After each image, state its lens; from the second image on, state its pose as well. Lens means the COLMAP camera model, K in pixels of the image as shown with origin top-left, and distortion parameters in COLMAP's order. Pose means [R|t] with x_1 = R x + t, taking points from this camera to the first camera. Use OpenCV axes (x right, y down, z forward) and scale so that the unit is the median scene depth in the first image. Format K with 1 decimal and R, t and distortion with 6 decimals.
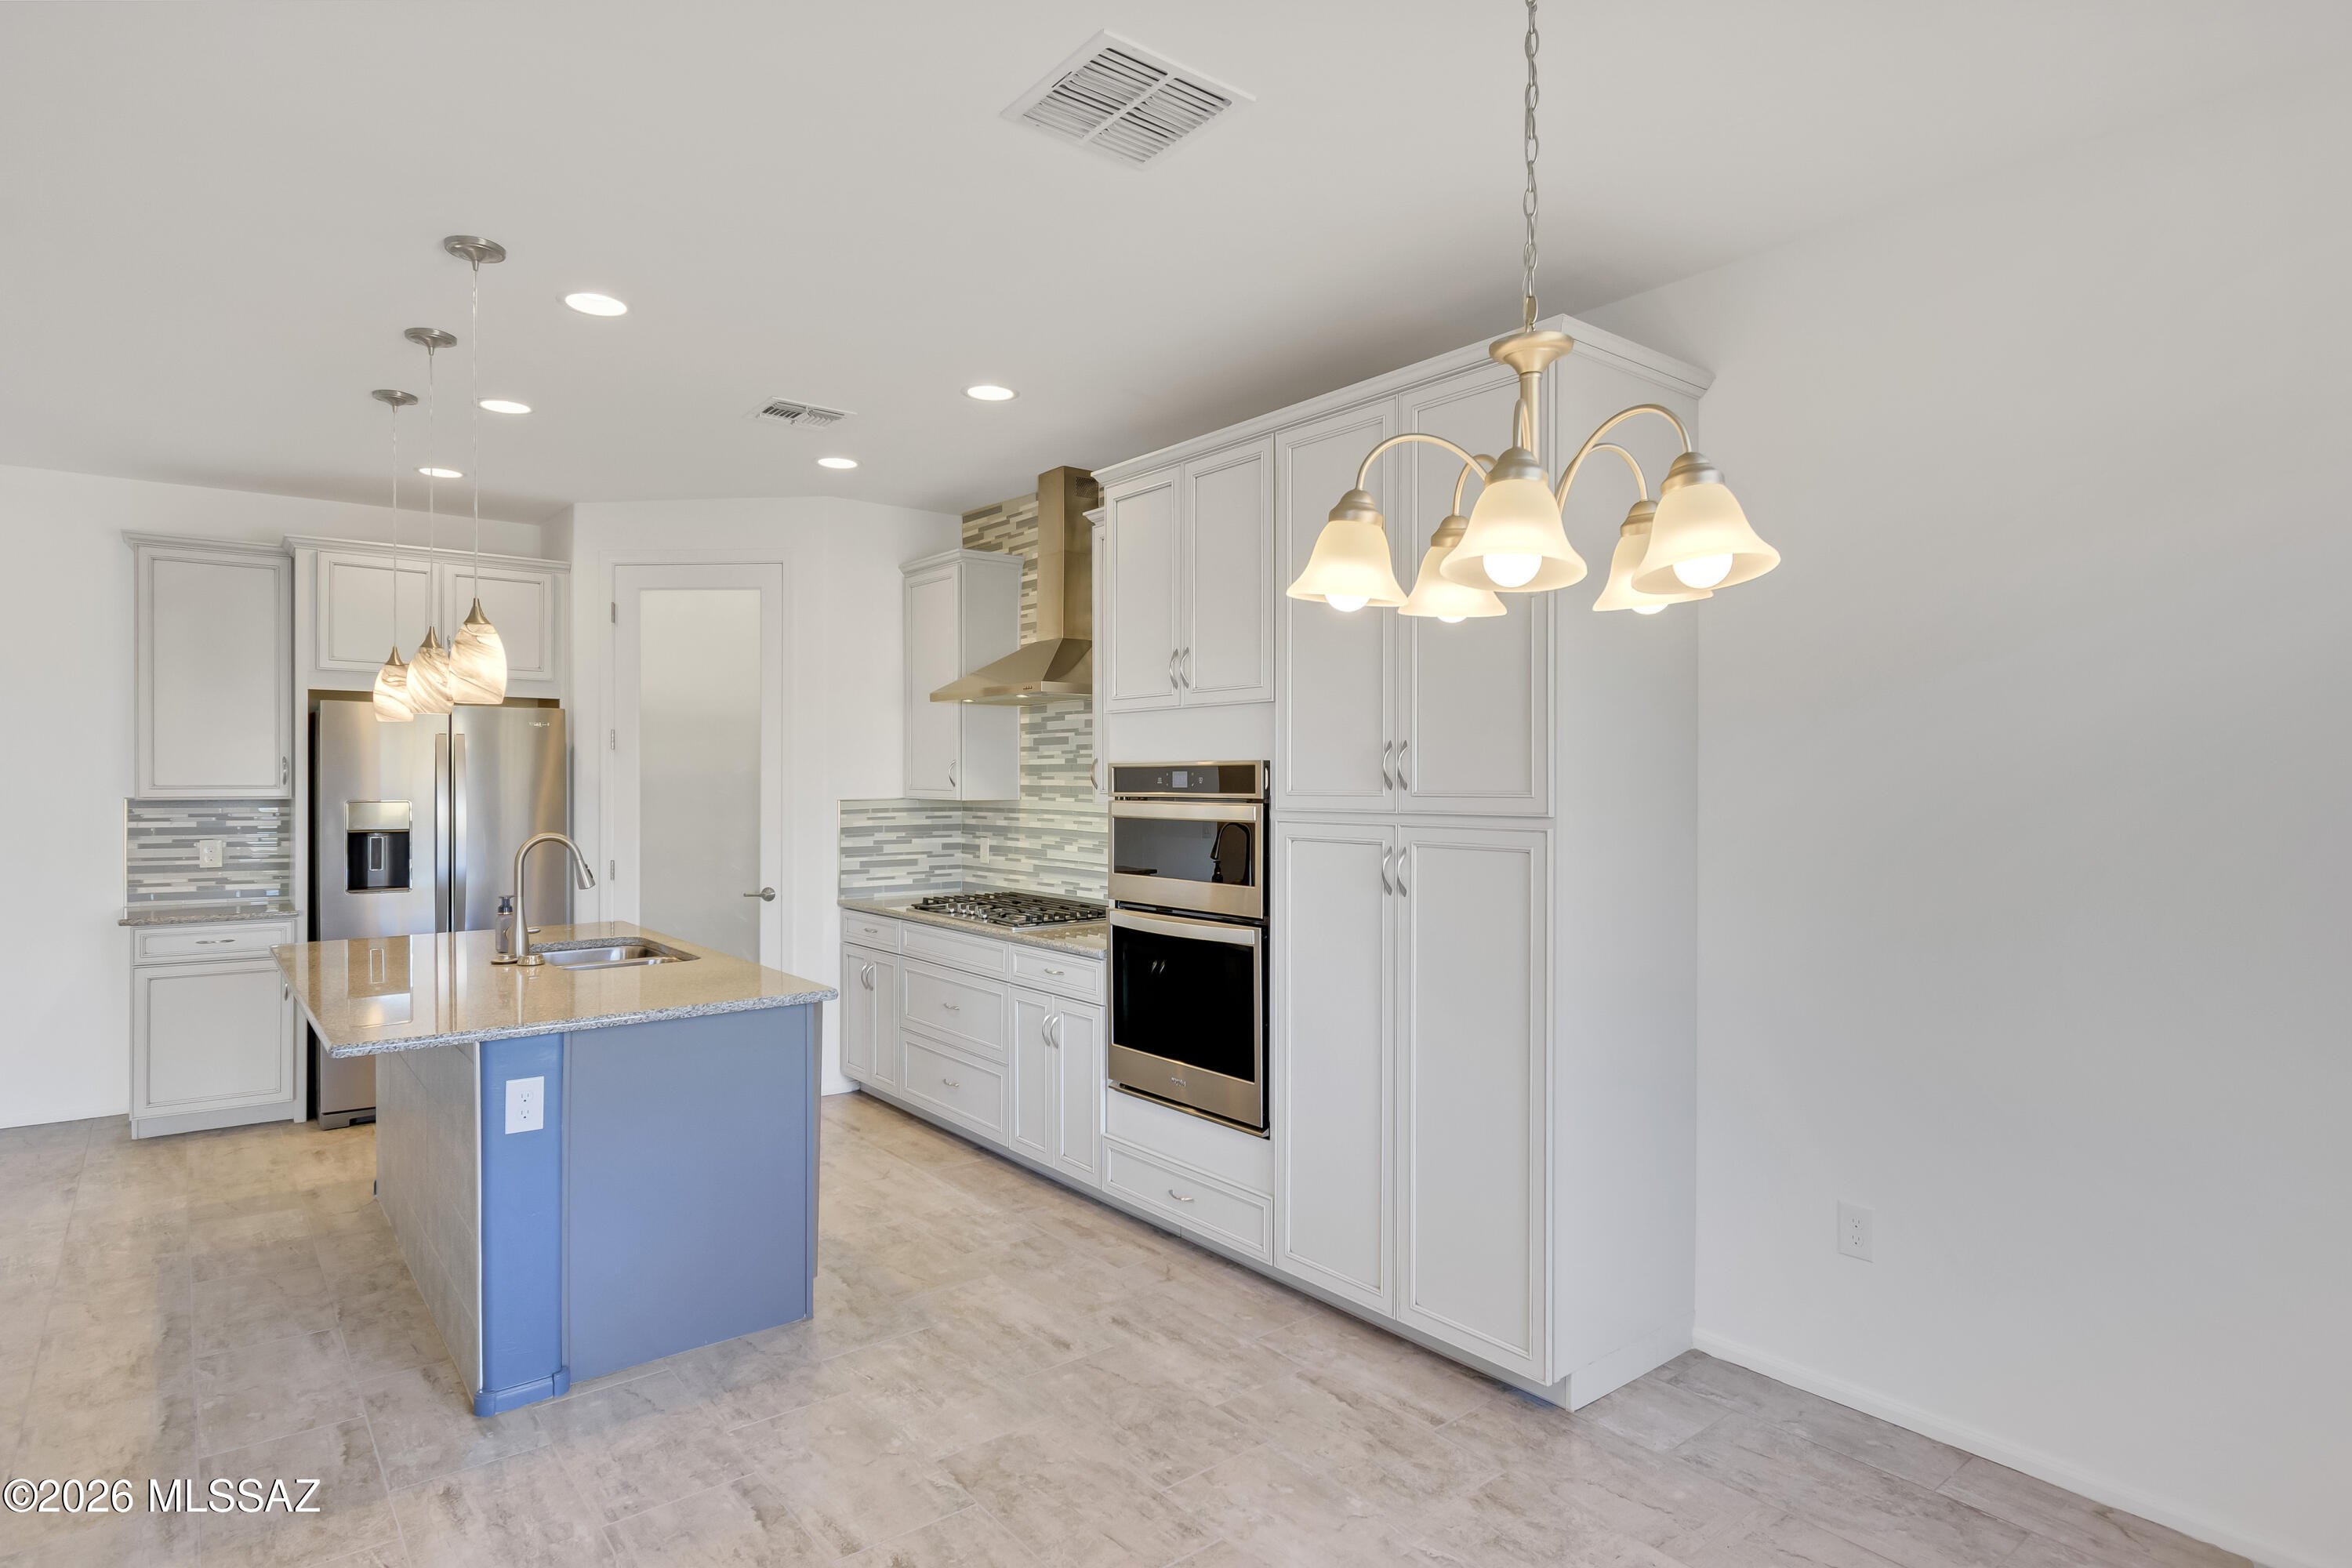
lens RADIAL K [[1292.6, 0, 1272.9], [0, 1292.6, 790.1], [0, 0, 1]] dist [-0.001320, -0.001762]
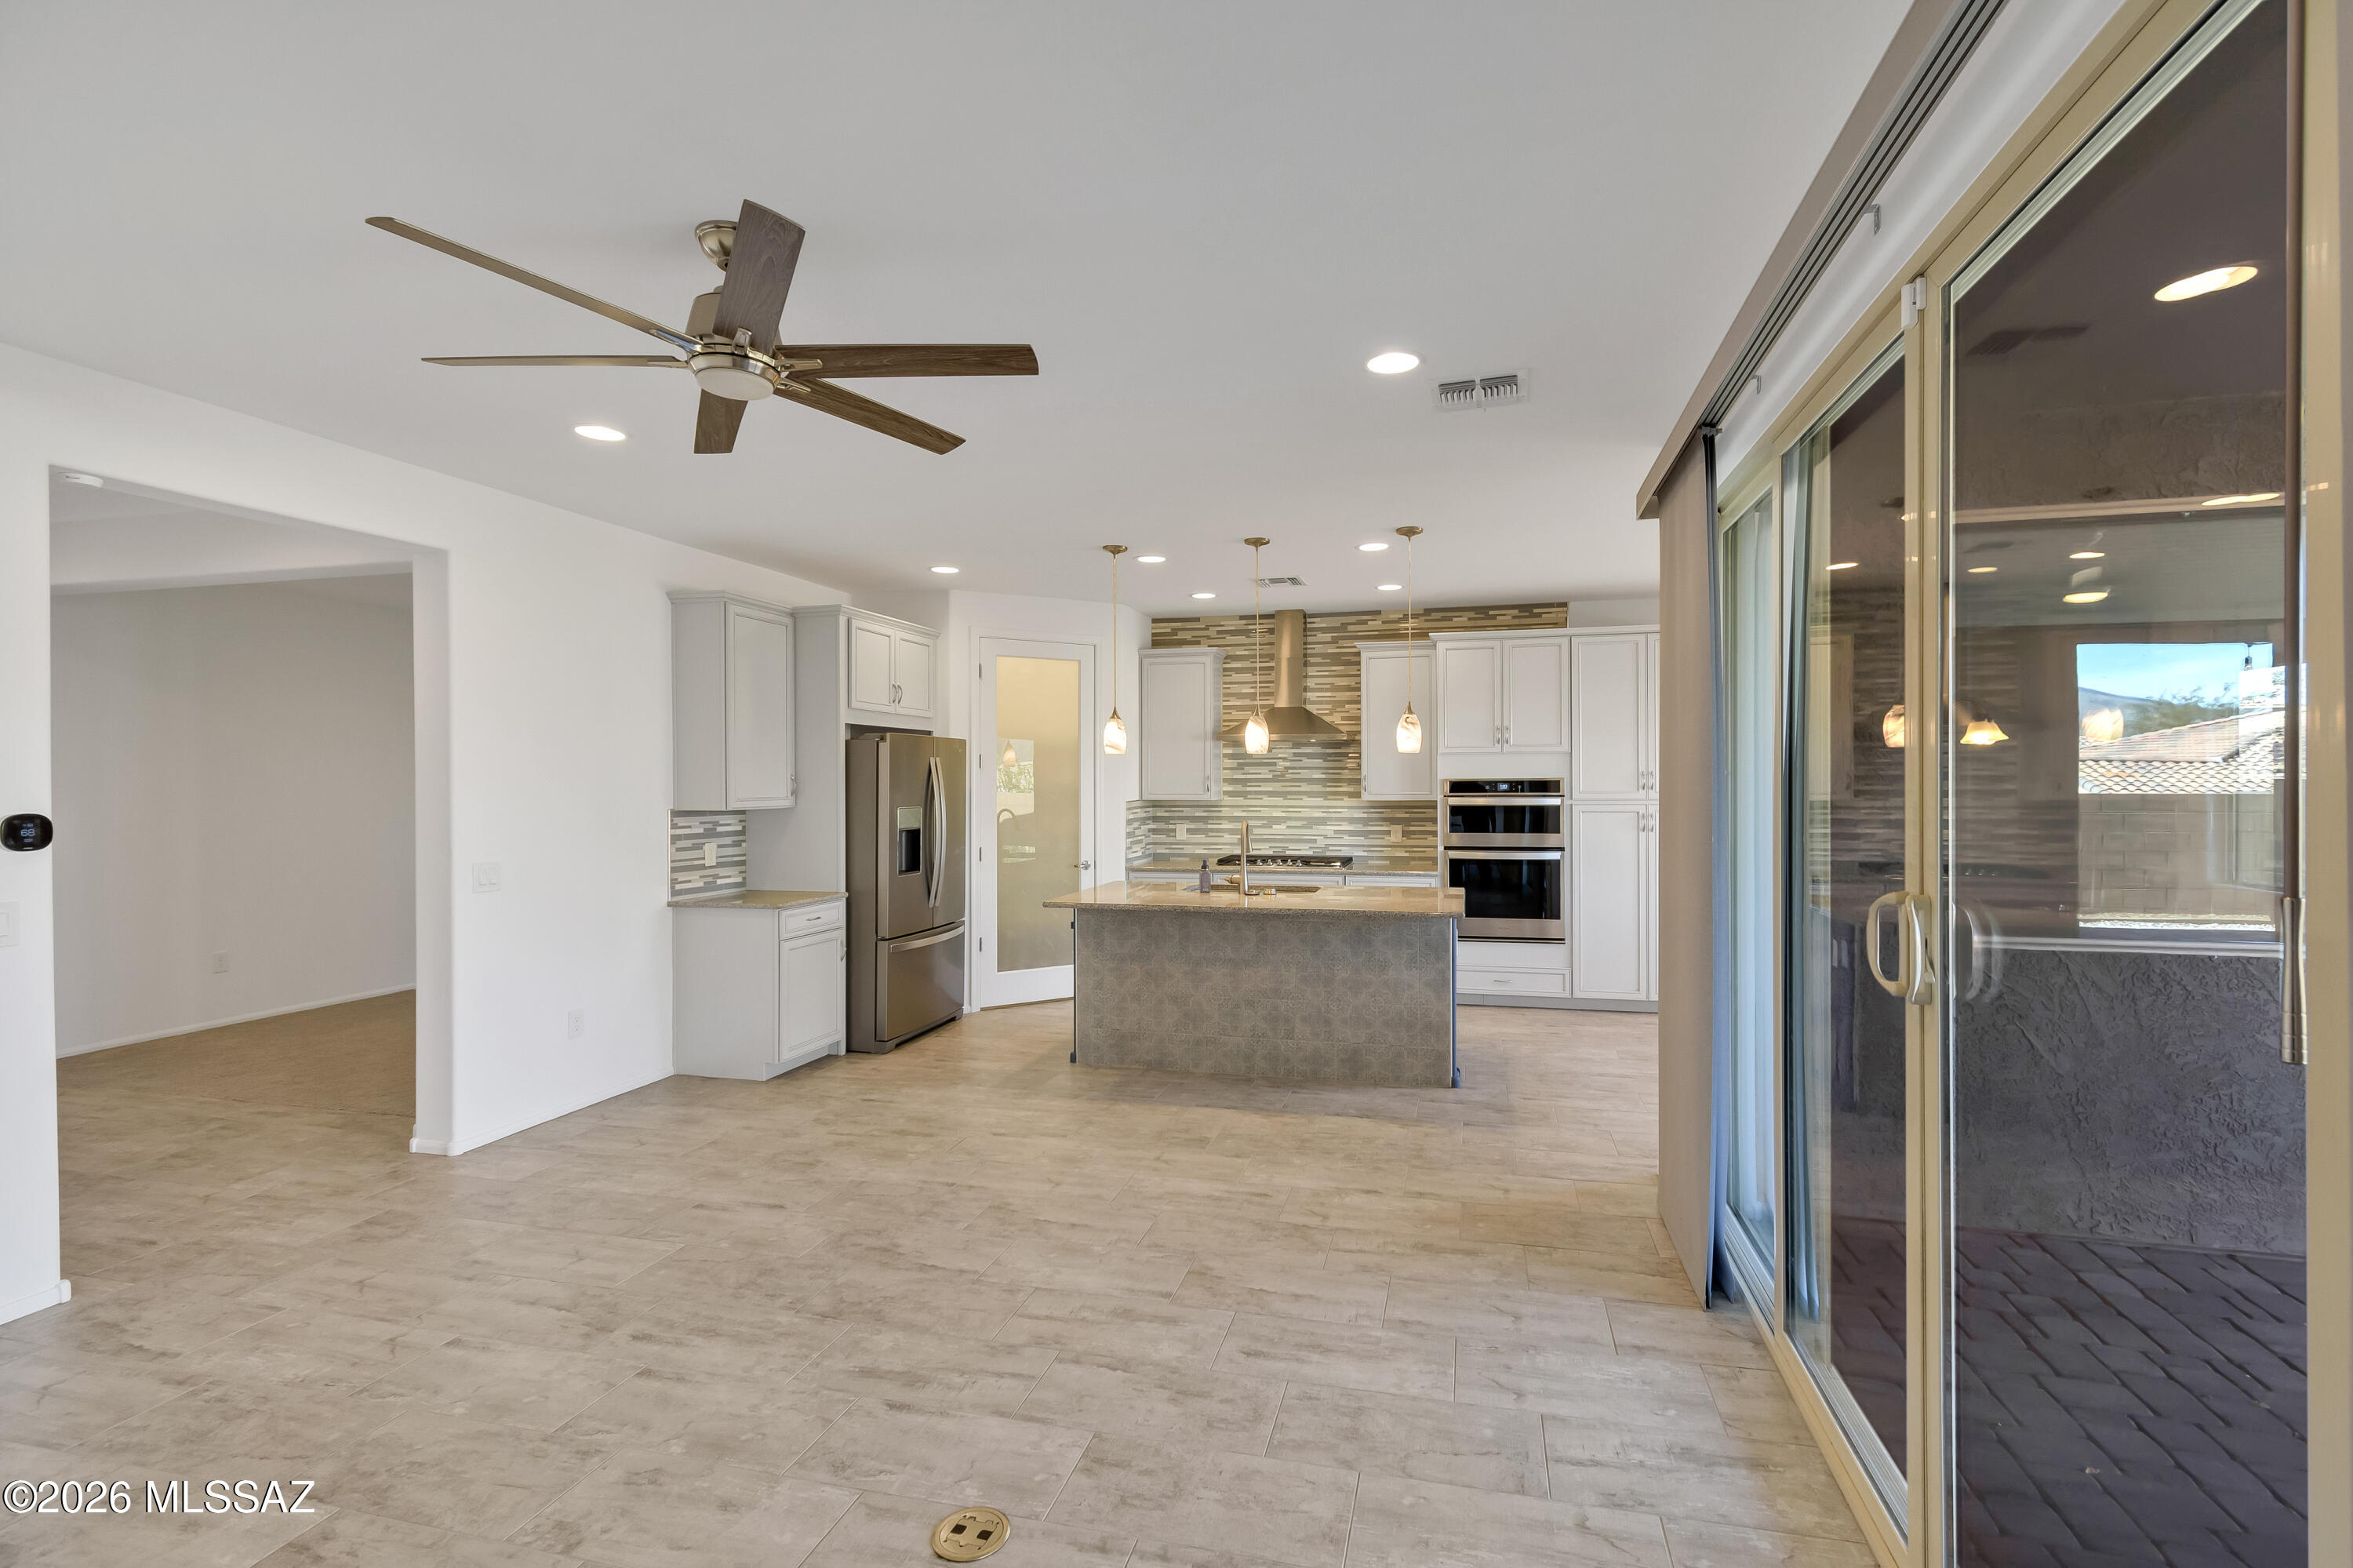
lens RADIAL K [[1063.8, 0, 1263.7], [0, 1063.8, 785.2], [0, 0, 1]] dist [-0.000801, -0.001652]
pose [[0.786469, -0.007113, 0.617588, -1.055913], [0.010094, 0.999948, -0.001337, -0.008900], [-0.617547, 0.007286, 0.786500, -0.102581]]
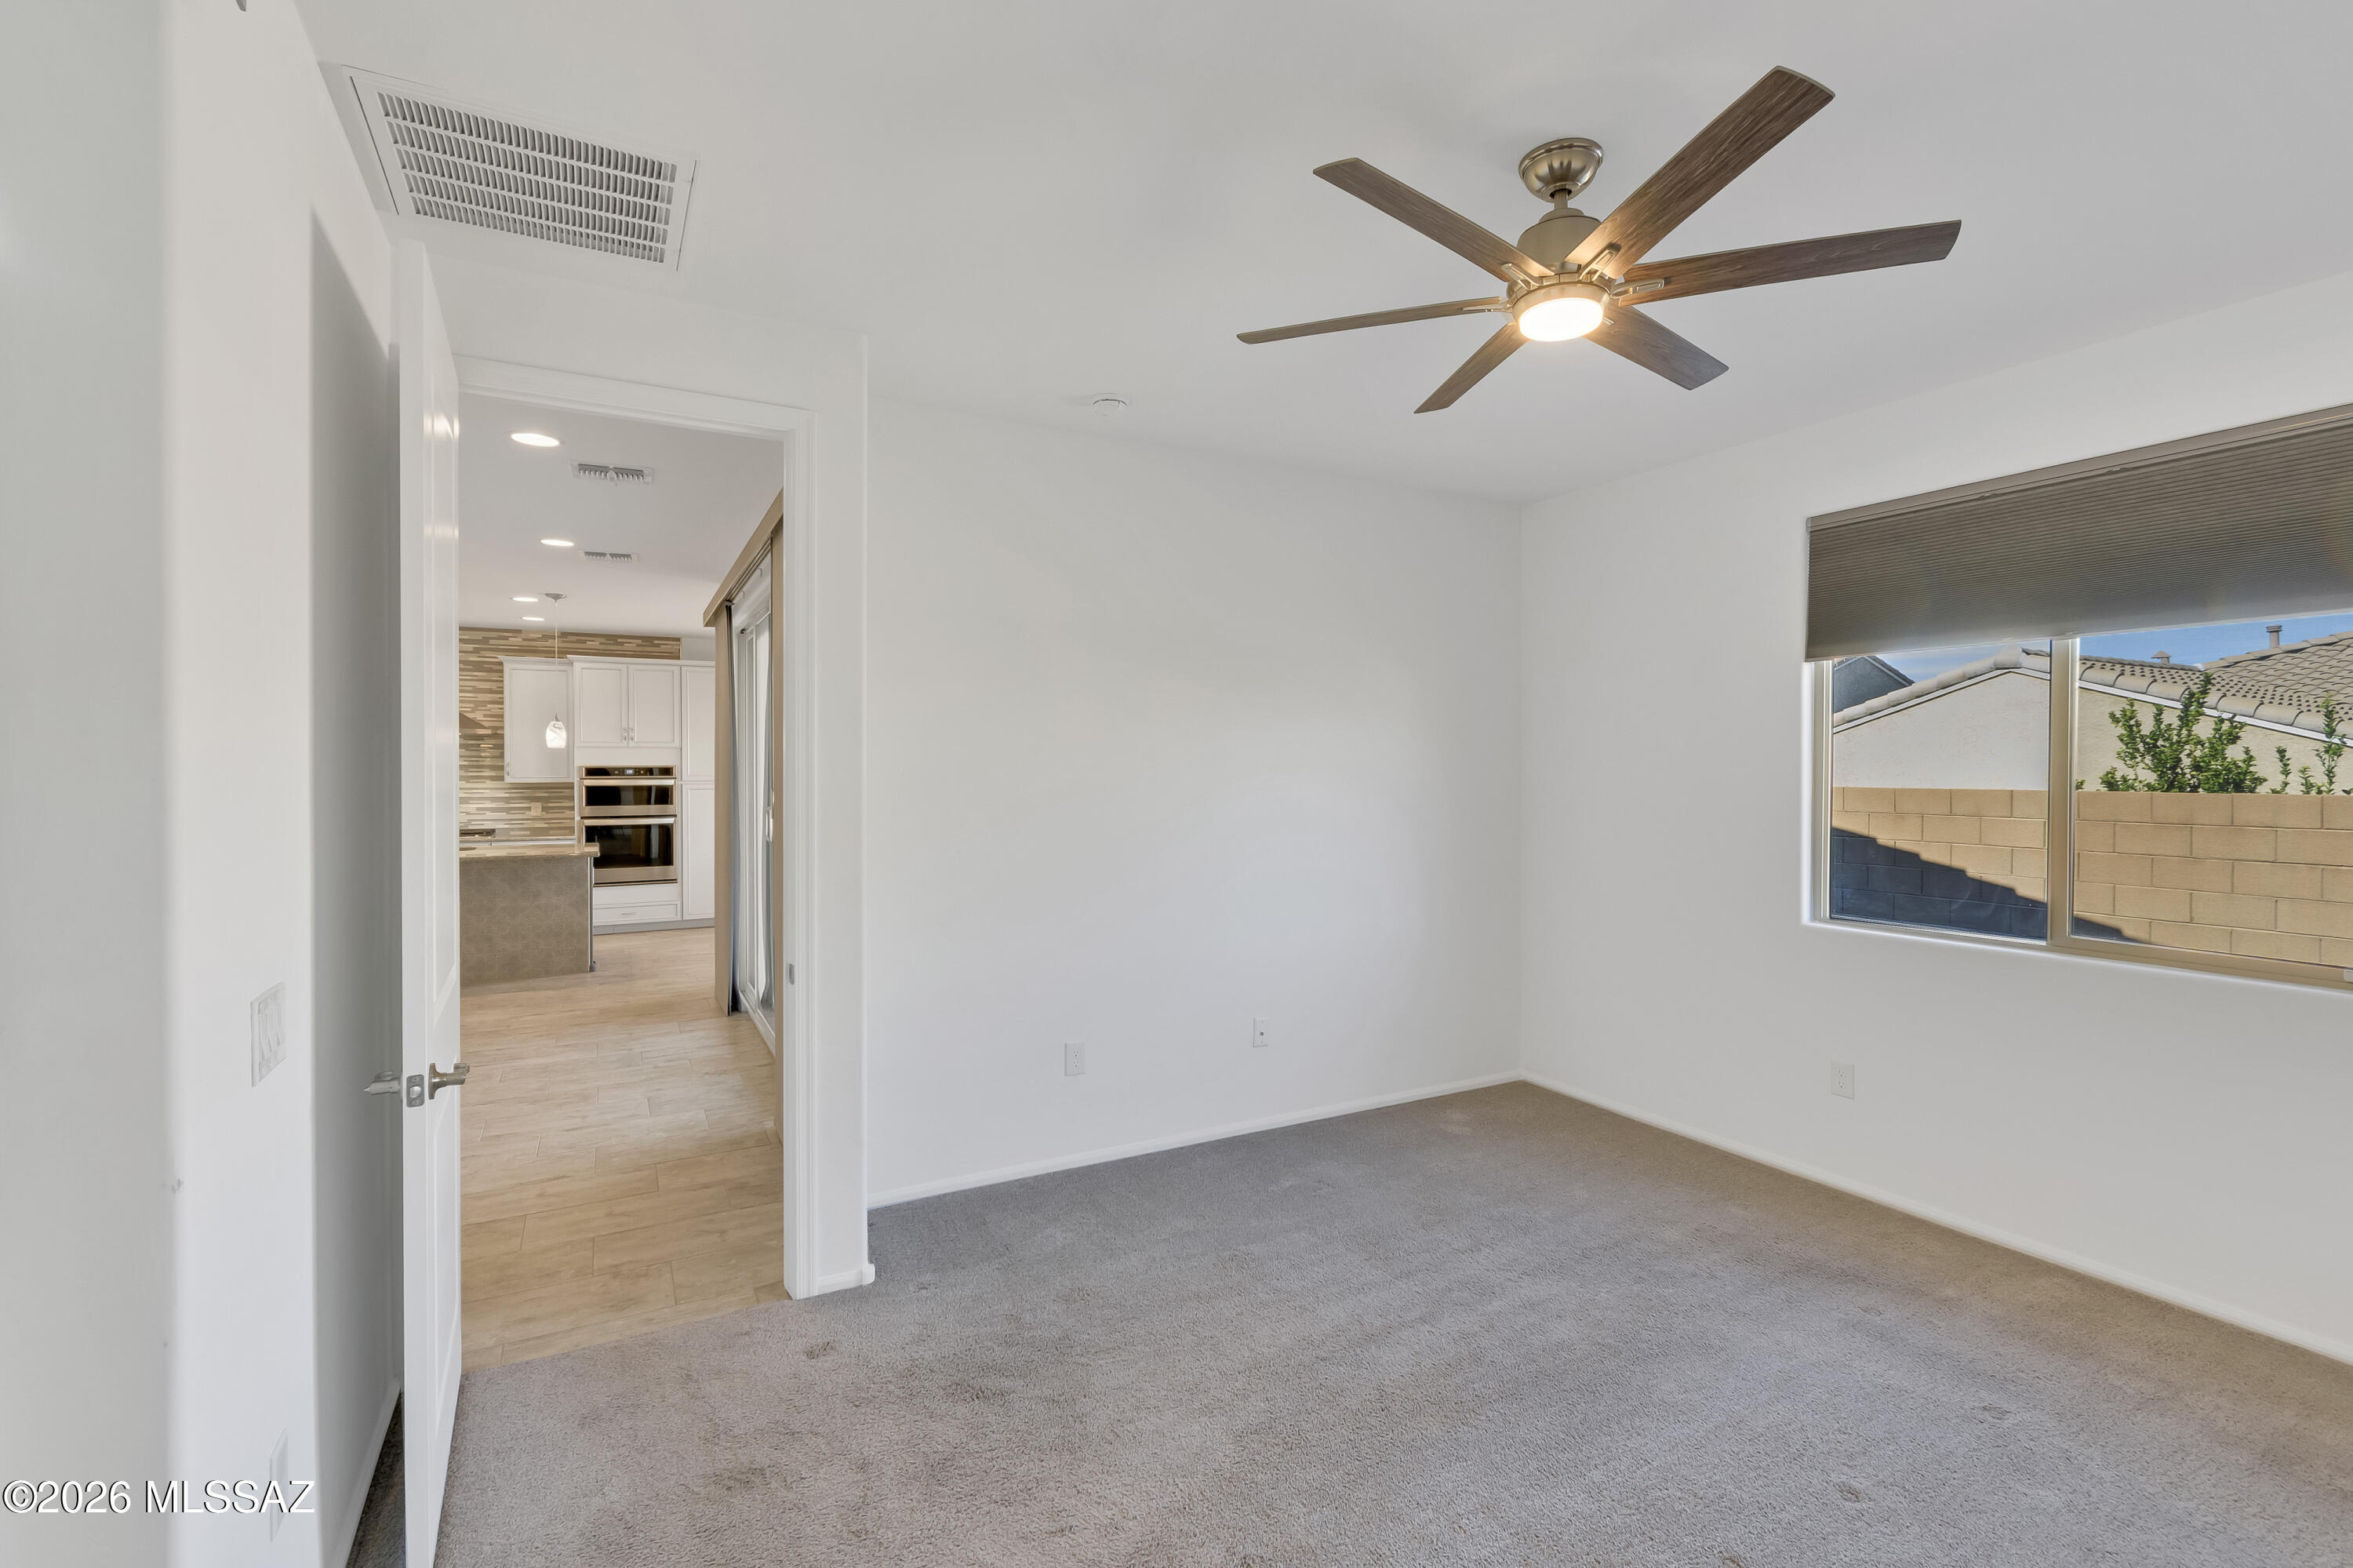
lens RADIAL K [[1119.3, 0, 1176.5], [0, 1119.3, 784.0], [0, 0, 1]] dist [0.027961, -0.000299]
pose [[0.237959, -0.016020, 0.971143, -1.610143], [0.007291, 0.999865, 0.014708, -0.006667], [-0.971248, 0.003580, 0.238043, -0.576170]]
